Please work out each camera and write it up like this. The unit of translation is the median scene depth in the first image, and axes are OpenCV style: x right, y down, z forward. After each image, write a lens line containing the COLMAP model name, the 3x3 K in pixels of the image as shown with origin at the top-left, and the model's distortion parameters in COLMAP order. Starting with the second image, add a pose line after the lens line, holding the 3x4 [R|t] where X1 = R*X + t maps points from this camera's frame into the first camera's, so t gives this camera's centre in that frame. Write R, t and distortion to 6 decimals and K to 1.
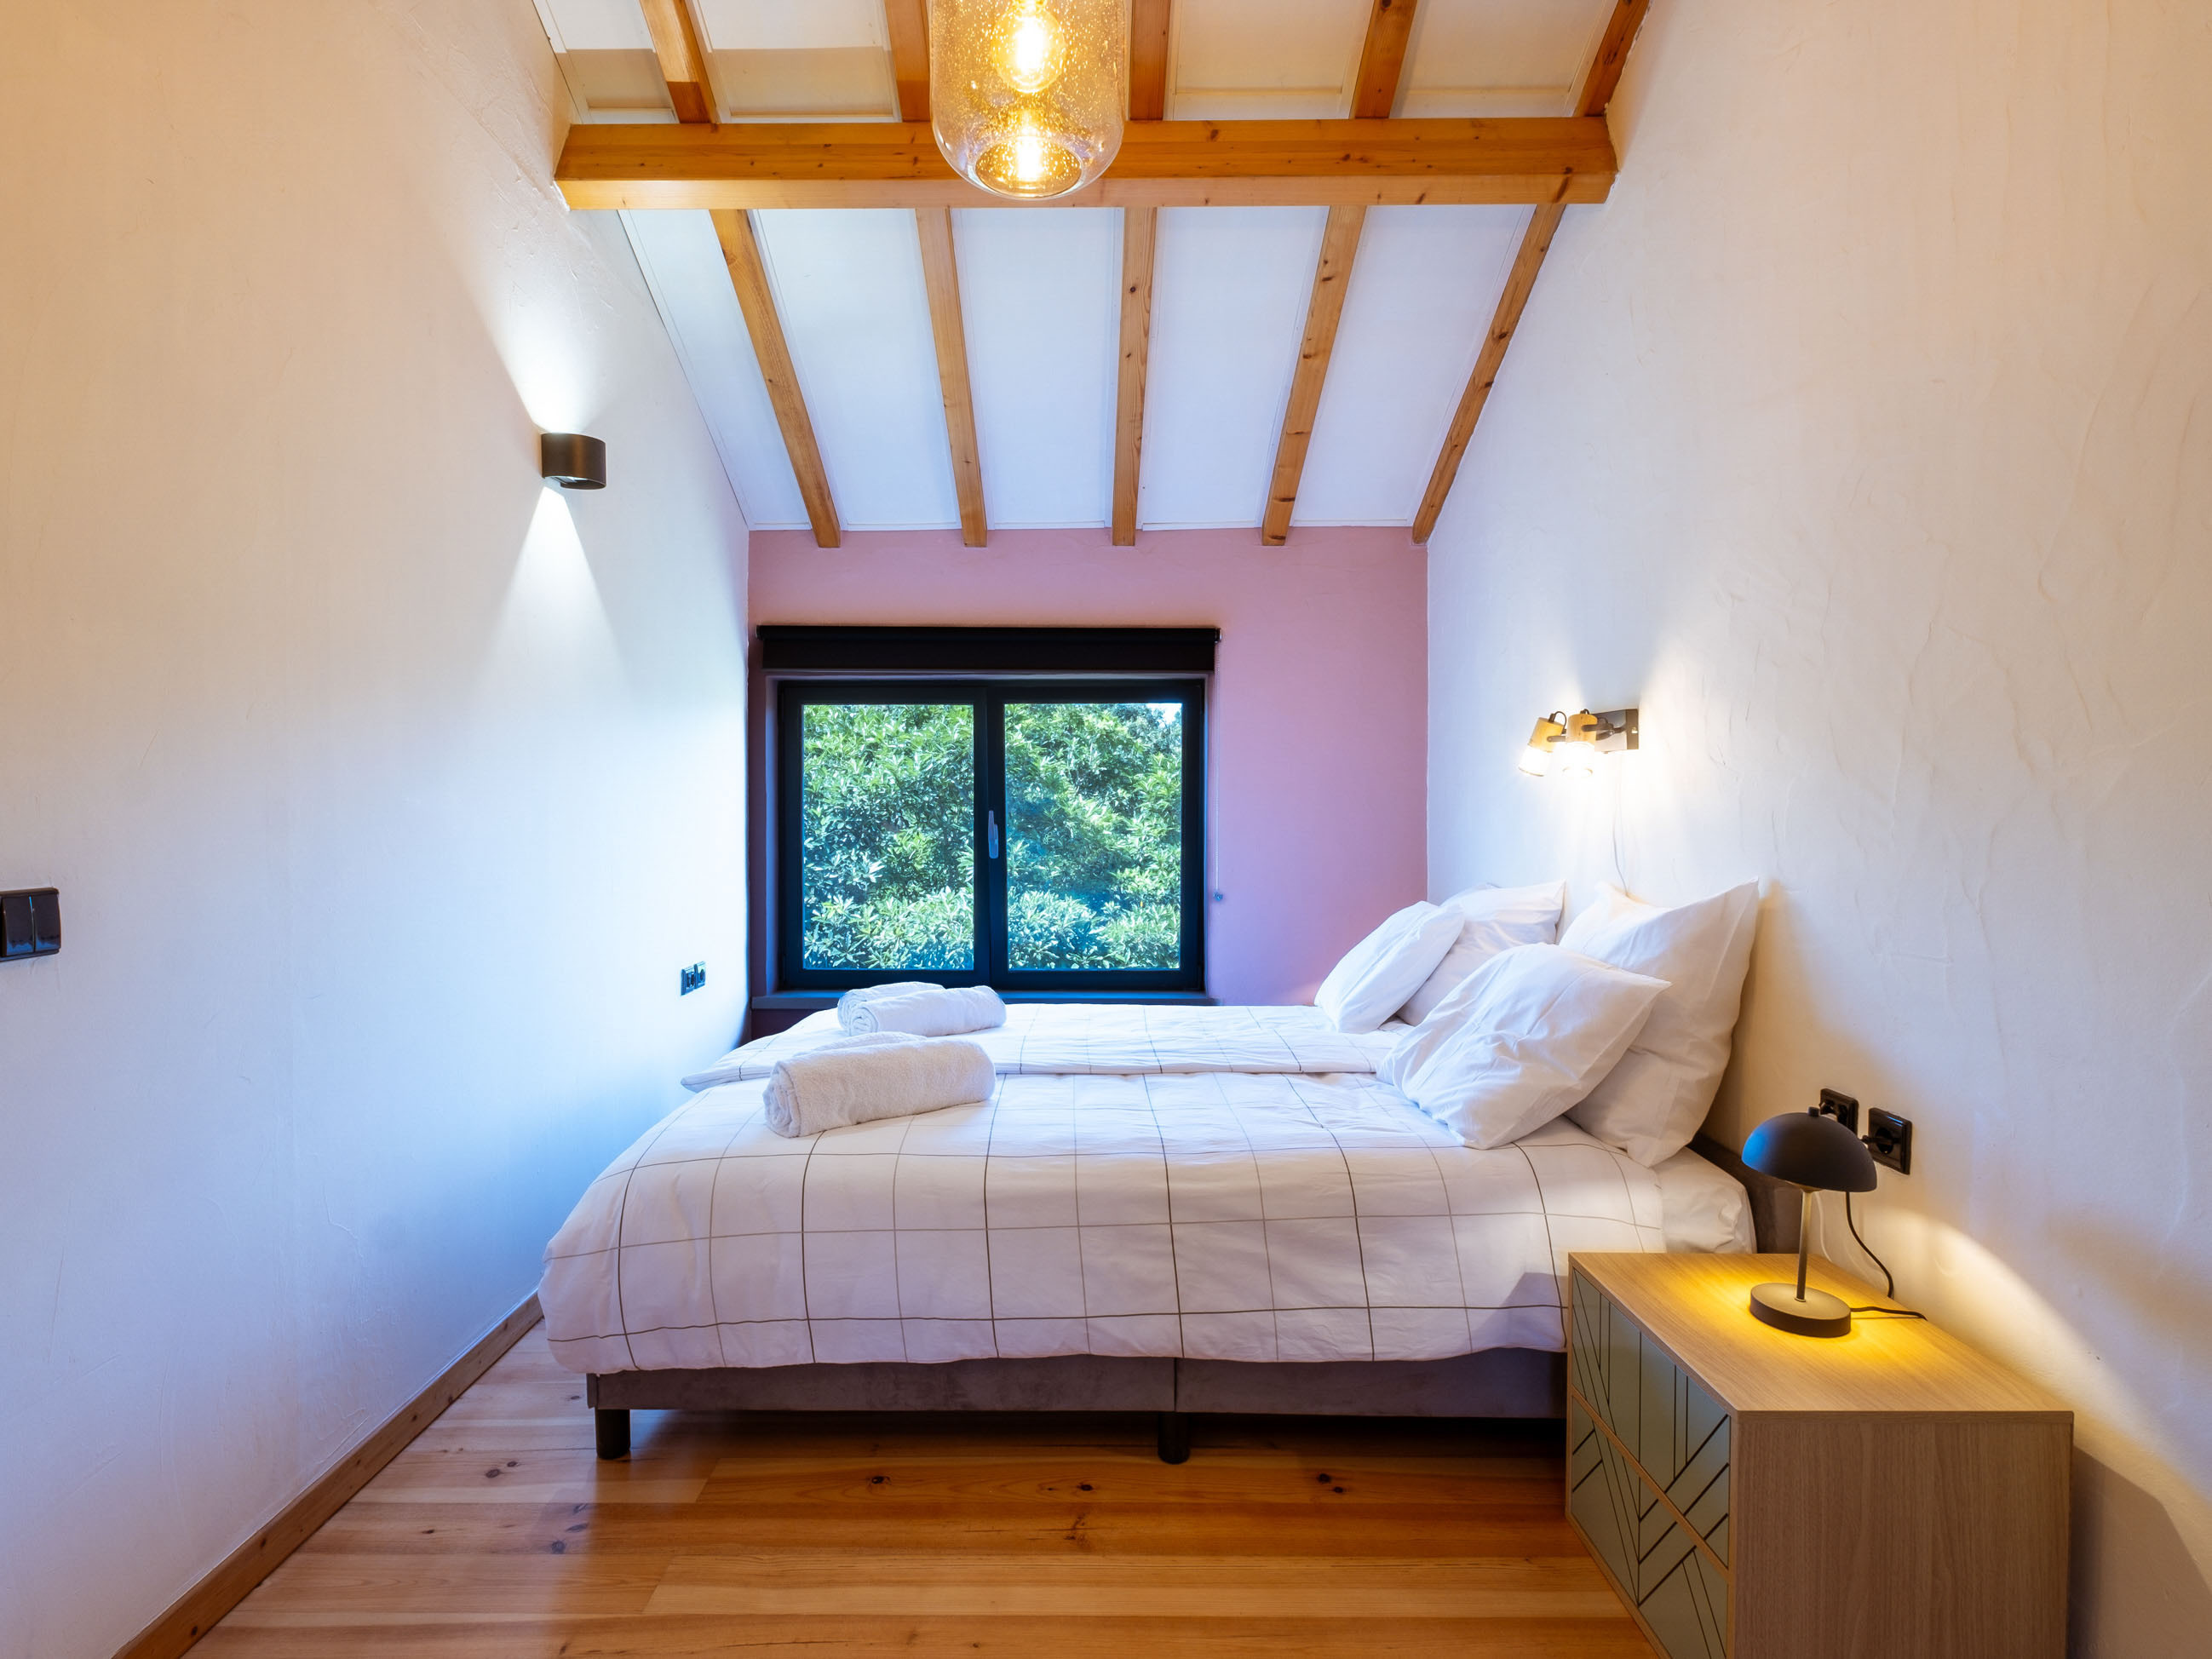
lens RADIAL K [[1142.3, 0, 1073.3], [0, 1142.3, 832.4], [0, 0, 1]] dist [0.001181, 0.000022]
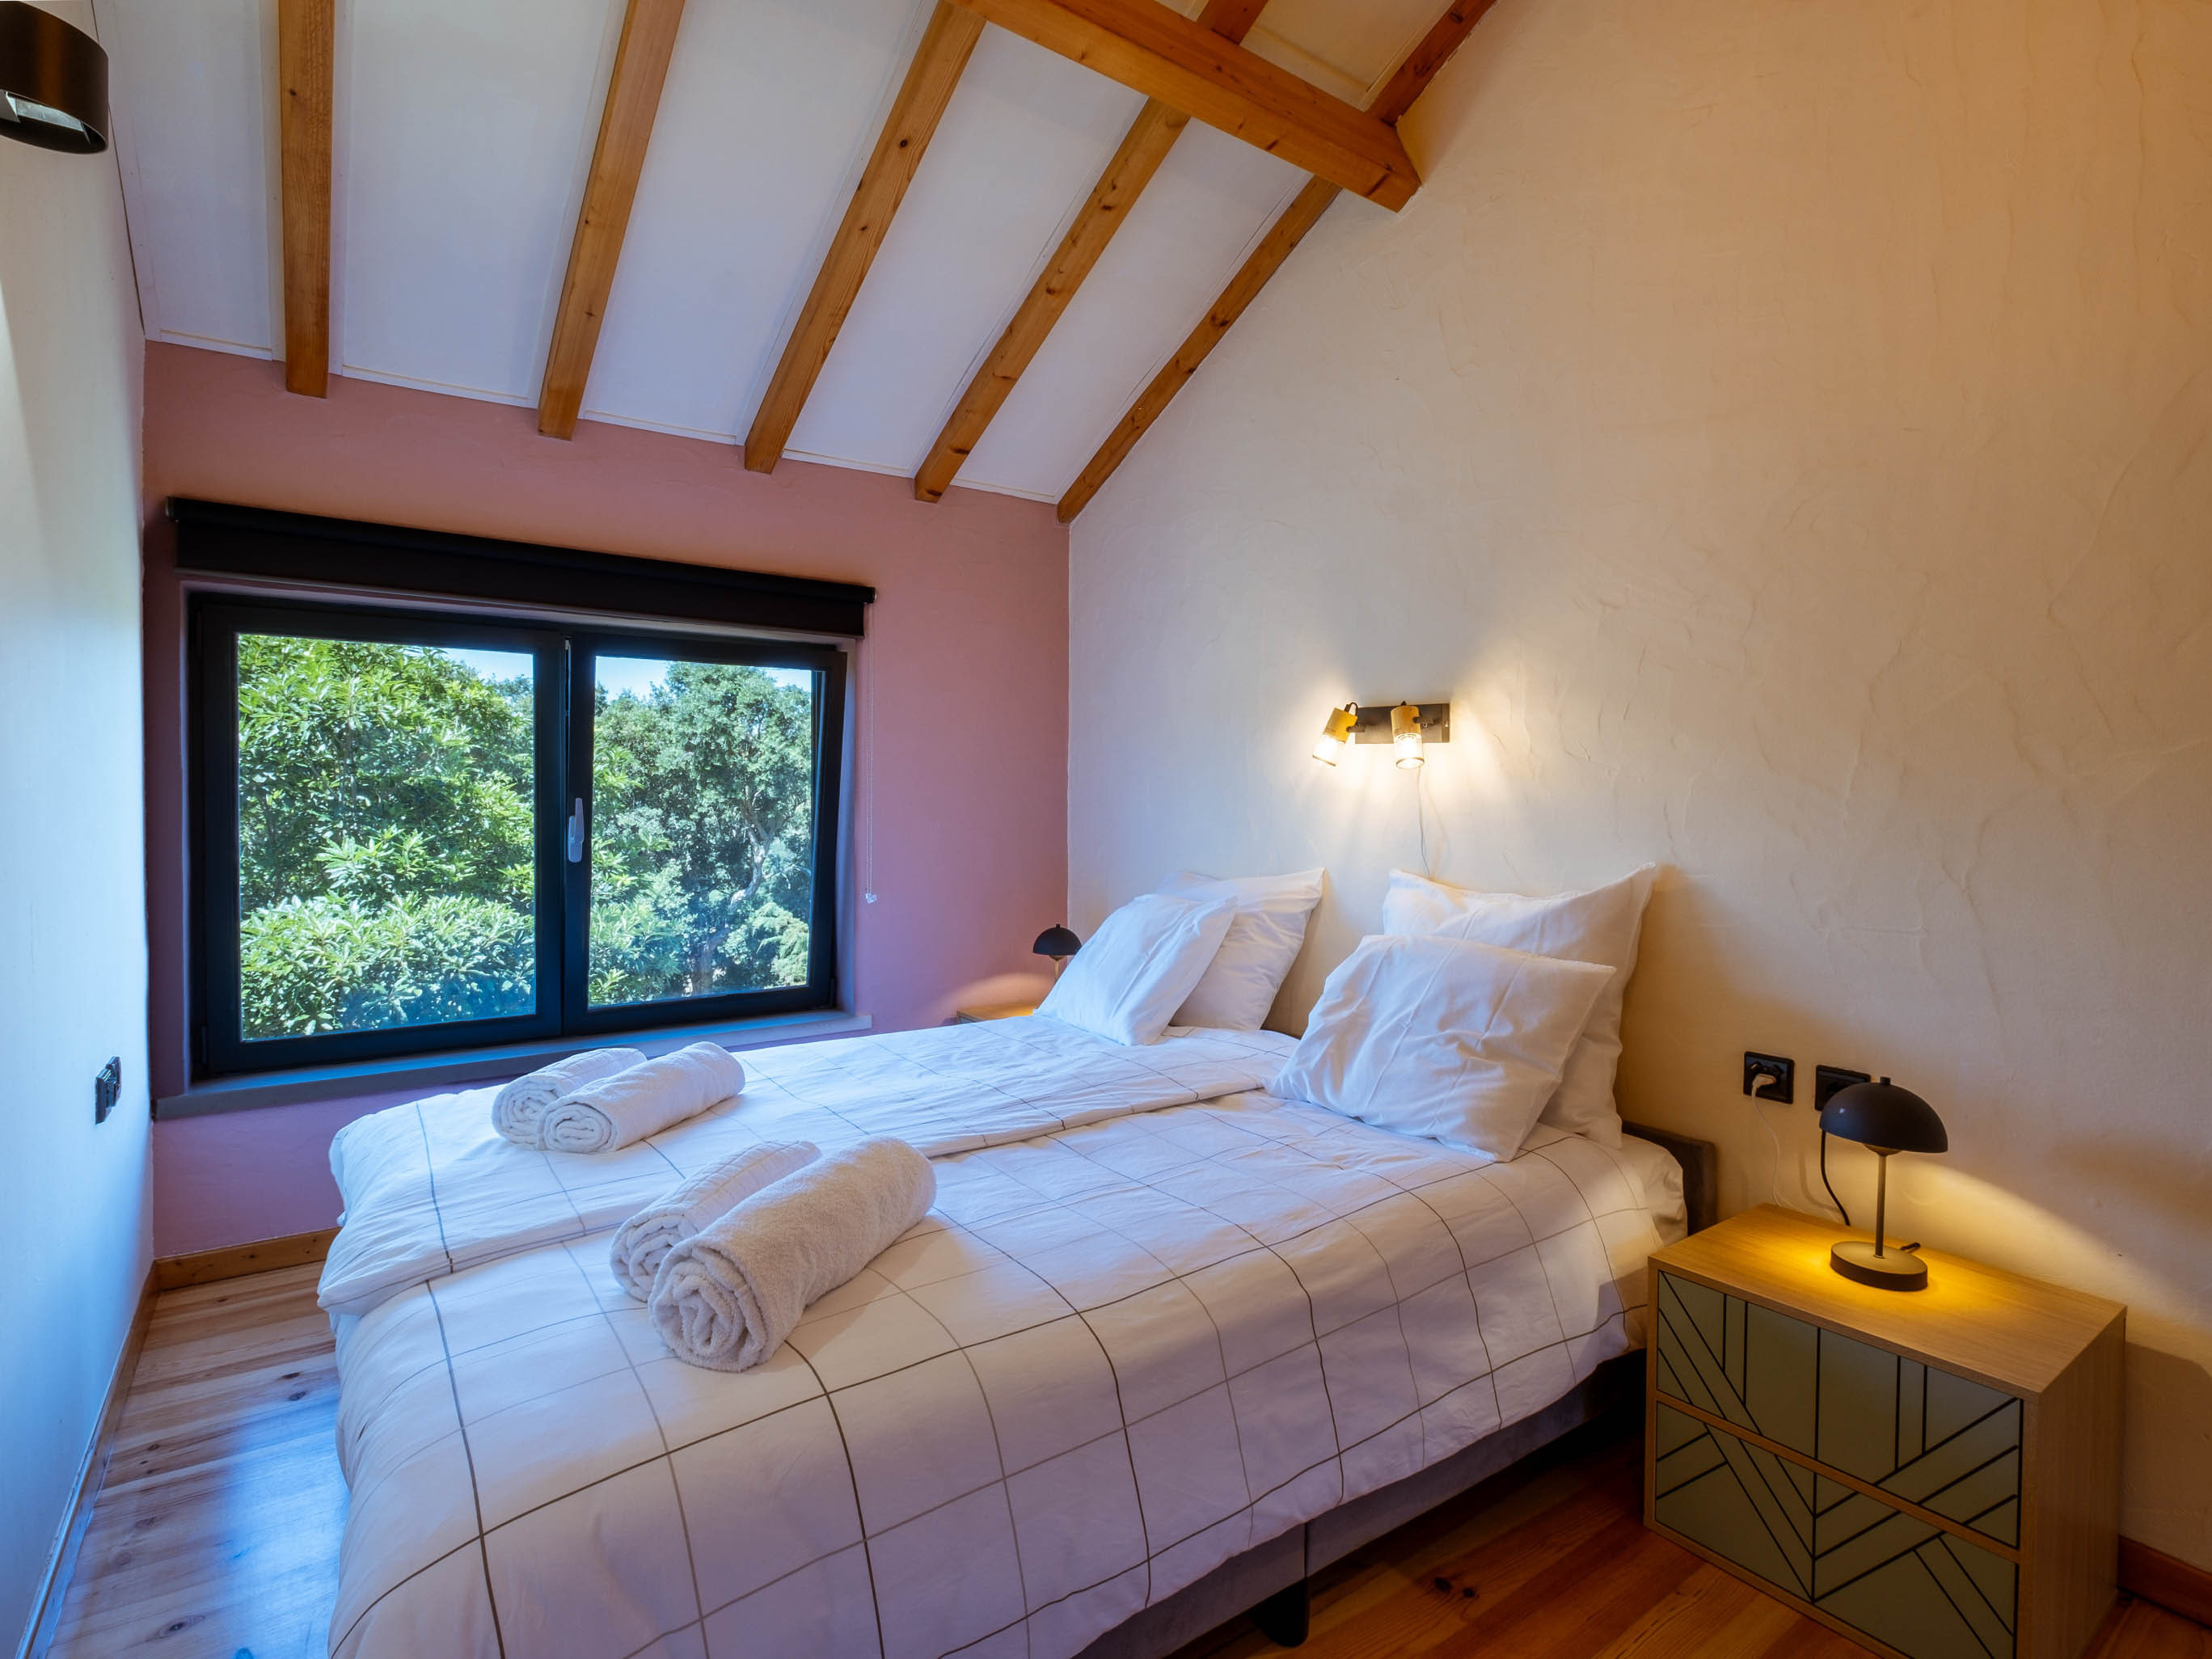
lens RADIAL K [[1089.6, 0, 1100.3], [0, 1089.6, 821.5], [0, 0, 1]] dist [-0.001443, -0.001284]
pose [[0.810700, -0.009975, 0.585376, -0.411445], [0.007911, 0.999950, 0.006083, -0.010074], [-0.585408, -0.000301, 0.810739, 0.442363]]
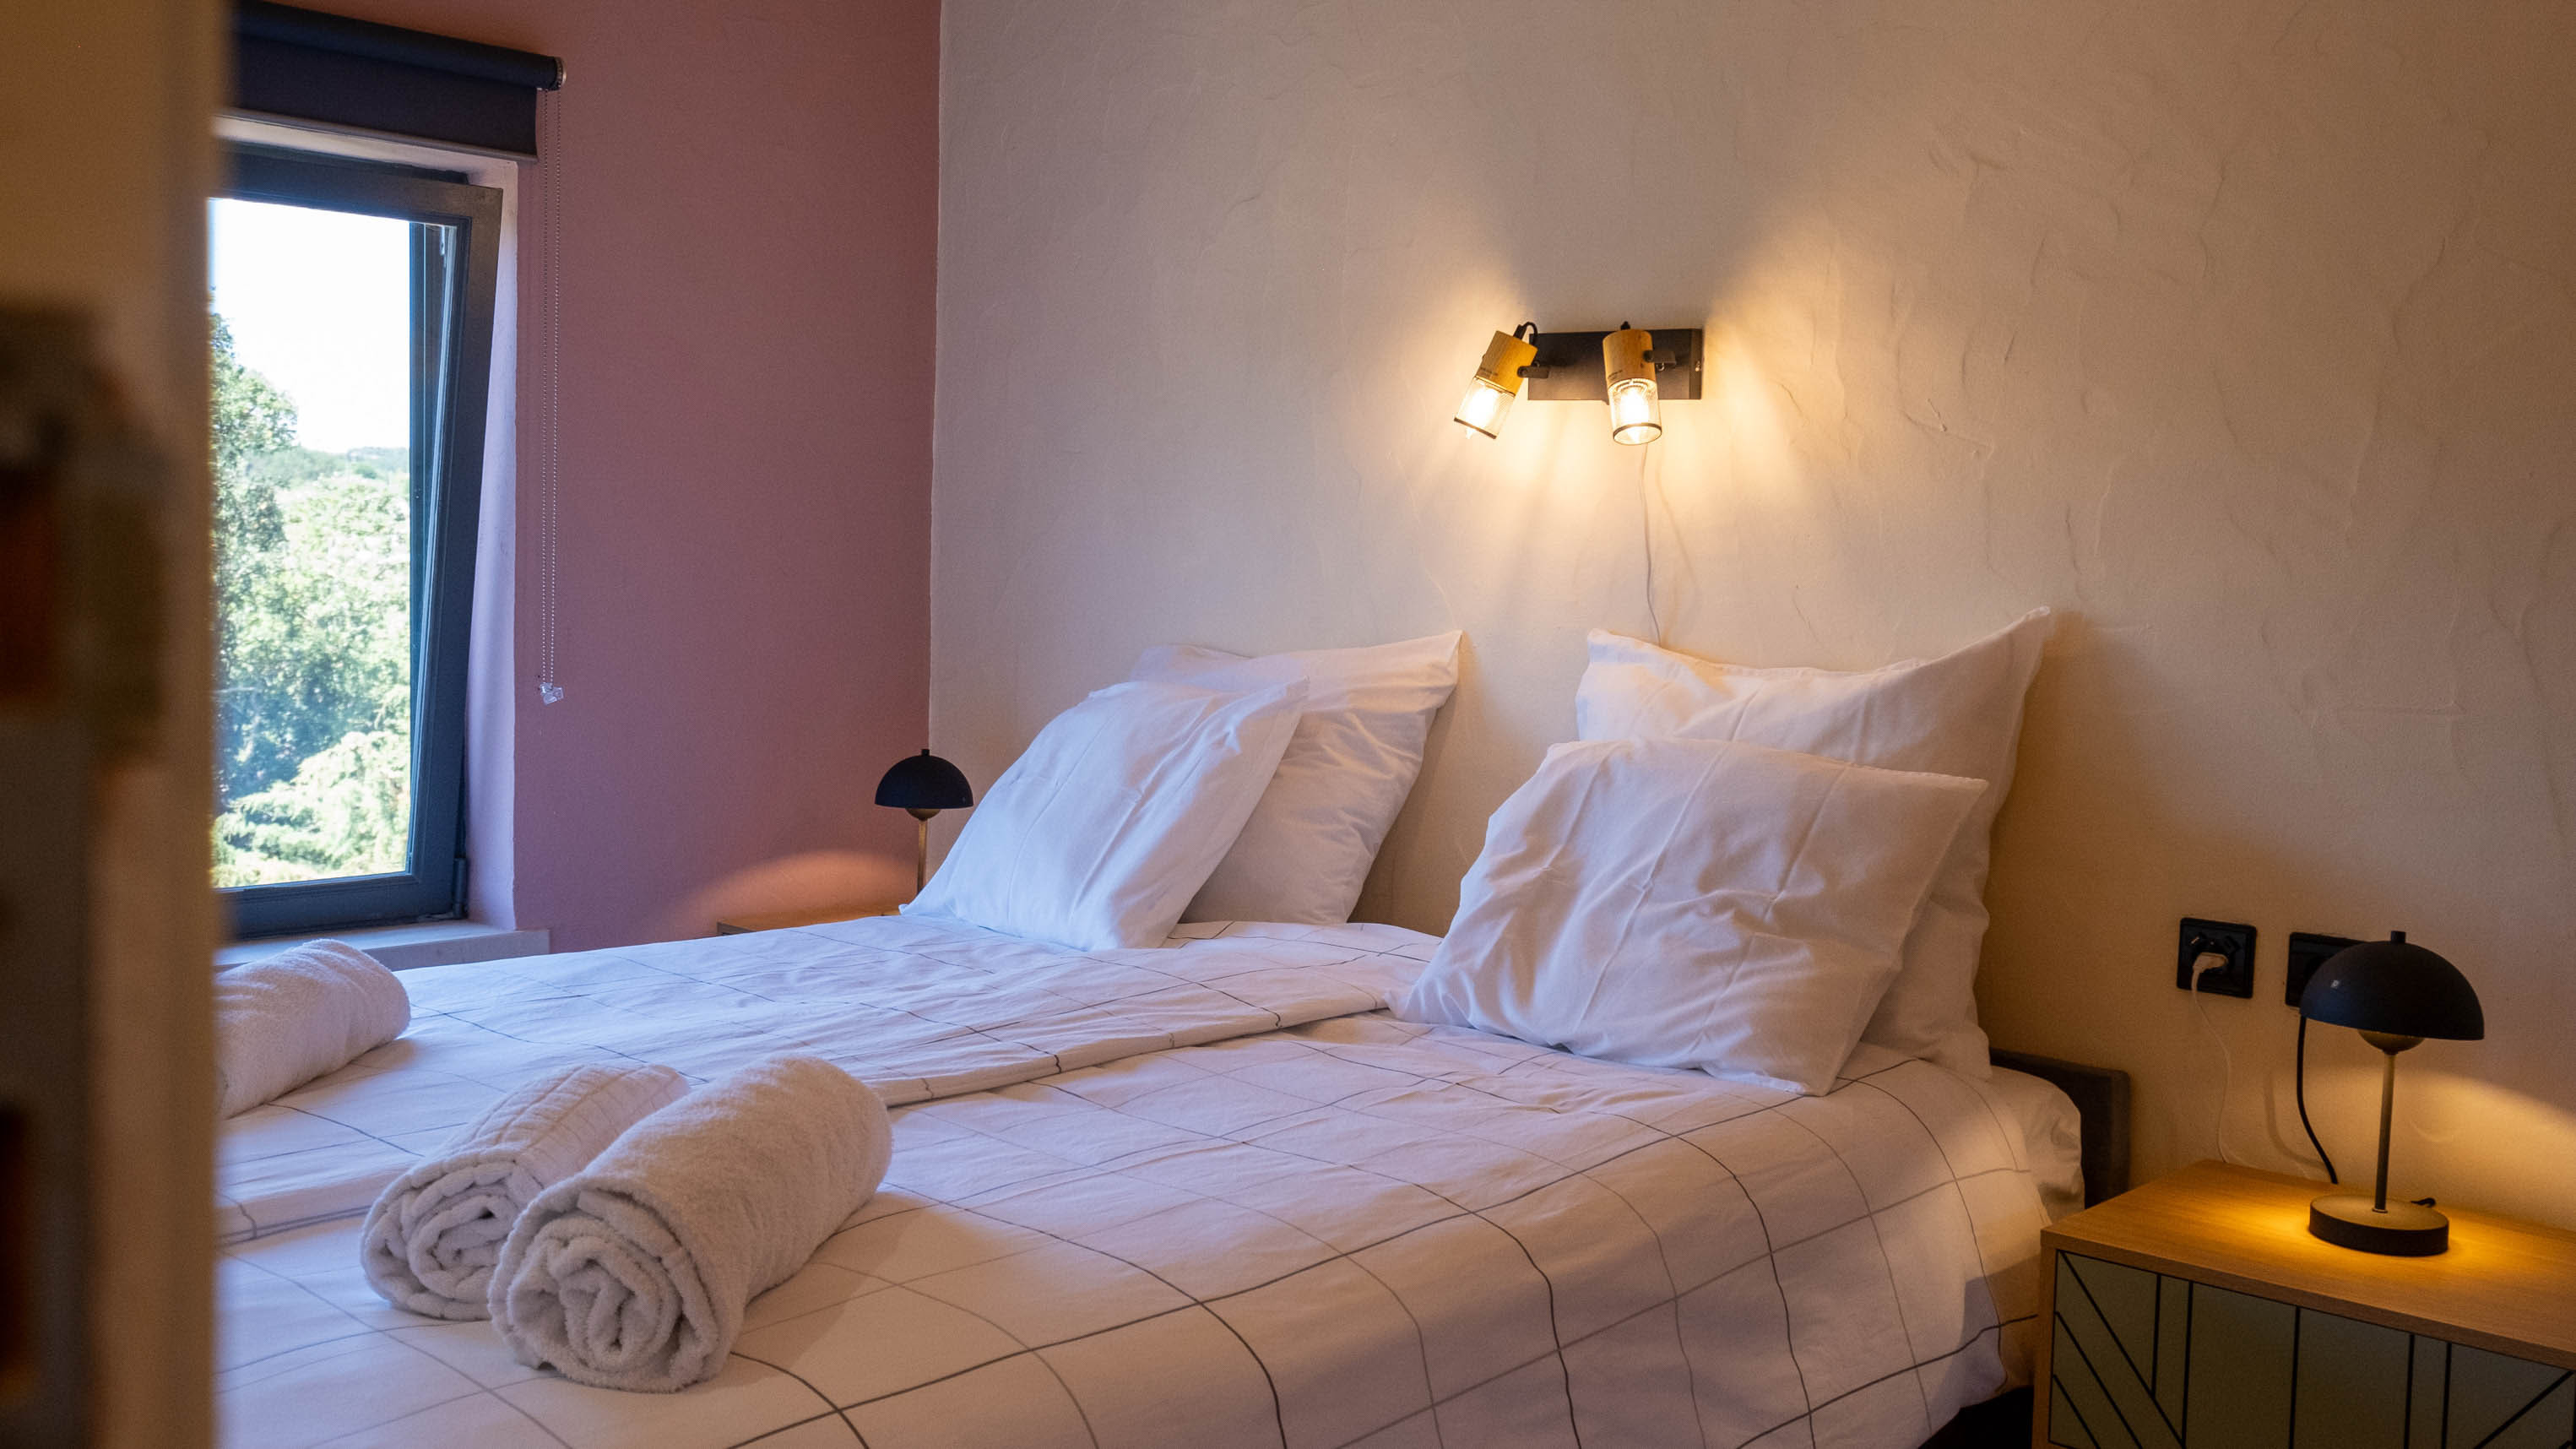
lens RADIAL K [[2302.4, 0, 1288.0], [0, 2302.4, 724.5], [0, 0, 1]] dist [-0.036103, 0.121377]
pose [[0.683231, -0.038752, 0.729173, -0.599346], [-0.006880, 0.998205, 0.059497, 0.028754], [-0.730170, -0.045667, 0.681738, 0.406417]]
